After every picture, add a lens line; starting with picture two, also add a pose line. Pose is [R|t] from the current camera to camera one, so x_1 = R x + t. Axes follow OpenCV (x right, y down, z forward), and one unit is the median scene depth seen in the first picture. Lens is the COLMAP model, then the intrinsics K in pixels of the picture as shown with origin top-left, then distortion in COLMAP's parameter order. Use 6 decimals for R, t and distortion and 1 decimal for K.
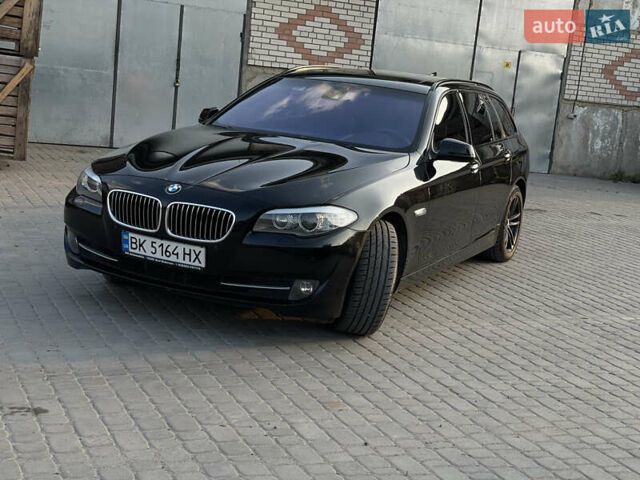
lens RADIAL K [[986.9, 0, 321.5], [0, 986.9, 243.7], [0, 0, 1]] dist [0.090950, 0.000000]
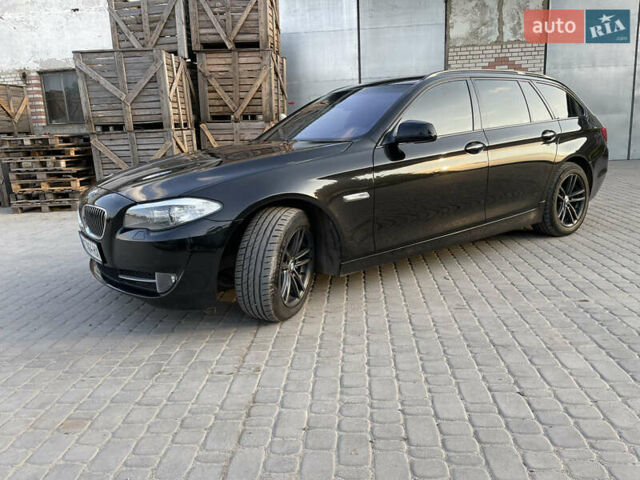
lens RADIAL K [[499.5, 0, 315.4], [0, 499.5, 238.3], [0, 0, 1]] dist [0.053058, -0.060382]
pose [[0.857891, -0.037499, -0.512461, 0.365836], [0.049211, 0.998745, 0.009299, 0.004066], [0.511469, -0.033197, 0.858660, 0.615176]]
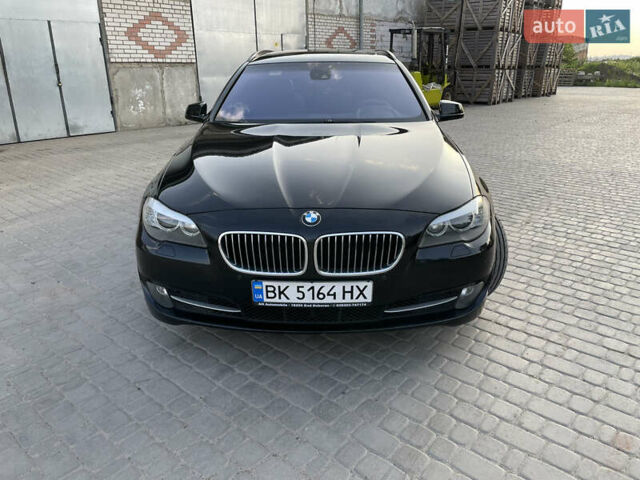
lens RADIAL K [[499.5, 0, 320.8], [0, 499.5, 235.5], [0, 0, 1]] dist [0.053058, -0.060382]
pose [[0.908611, -0.238537, 0.342821, -0.281226], [0.174397, 0.962557, 0.207532, -0.122801], [-0.379489, -0.128778, 0.916190, 0.612529]]
